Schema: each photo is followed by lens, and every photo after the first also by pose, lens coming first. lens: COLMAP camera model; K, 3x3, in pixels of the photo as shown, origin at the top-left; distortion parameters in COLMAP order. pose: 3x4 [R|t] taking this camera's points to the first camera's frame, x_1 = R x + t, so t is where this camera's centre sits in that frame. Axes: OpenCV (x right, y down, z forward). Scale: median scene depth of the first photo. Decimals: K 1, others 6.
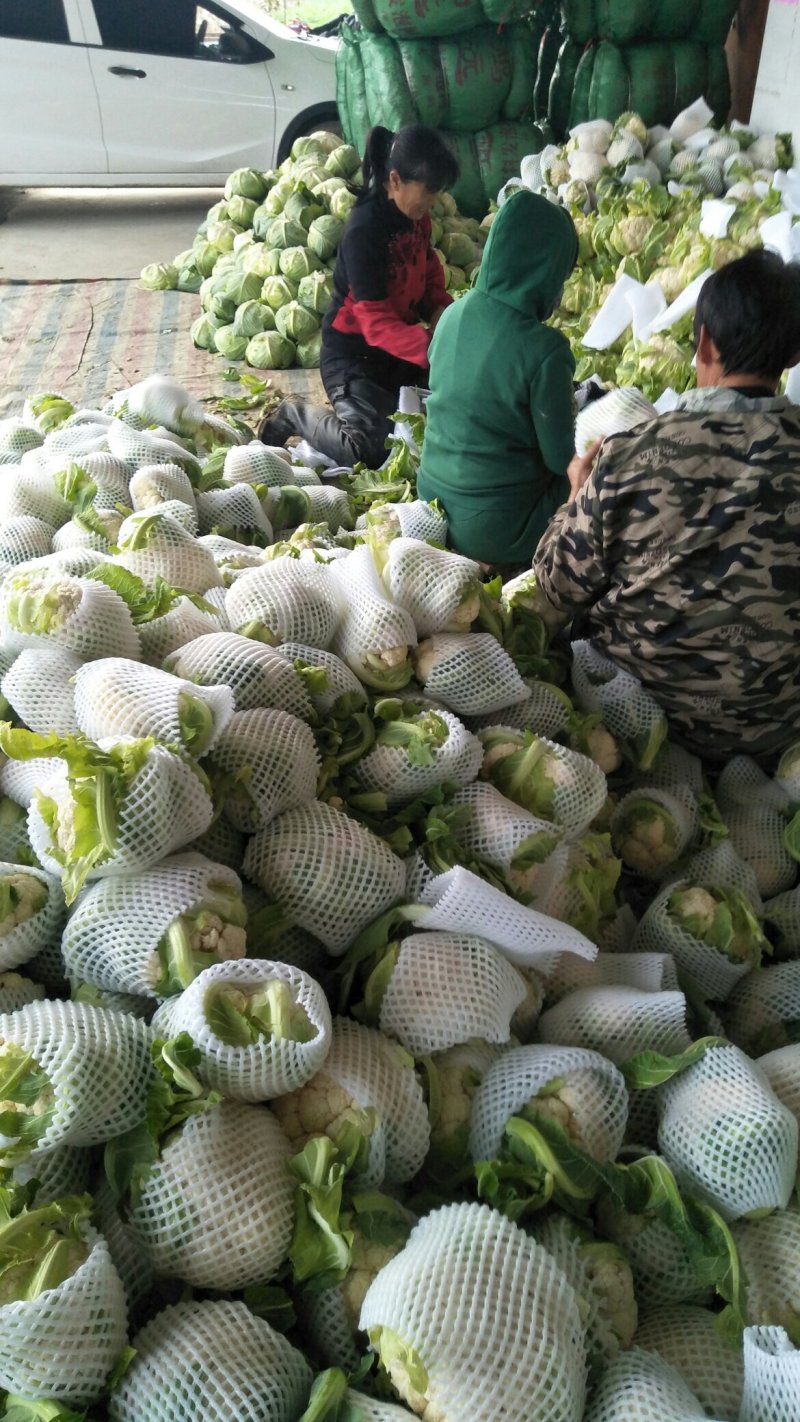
lens RADIAL K [[1101.4, 0, 406.3], [0, 1101.4, 708.9], [0, 0, 1]] dist [-0.006208, -0.001698]
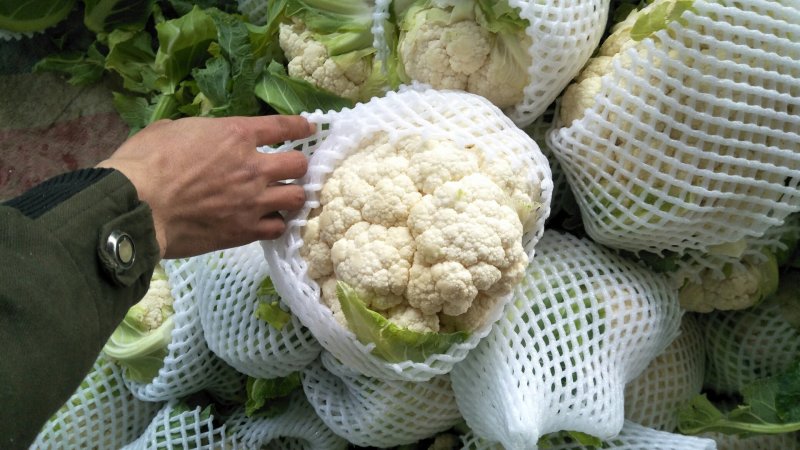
lens RADIAL K [[619.6, 0, 401.0], [0, 619.6, 225.4], [0, 0, 1]] dist [-0.006208, -0.001698]
pose [[0.092198, 0.994968, 0.039227, 0.112017], [-0.699279, 0.036652, 0.713909, 0.419884], [0.708879, -0.093252, 0.699139, 0.556856]]
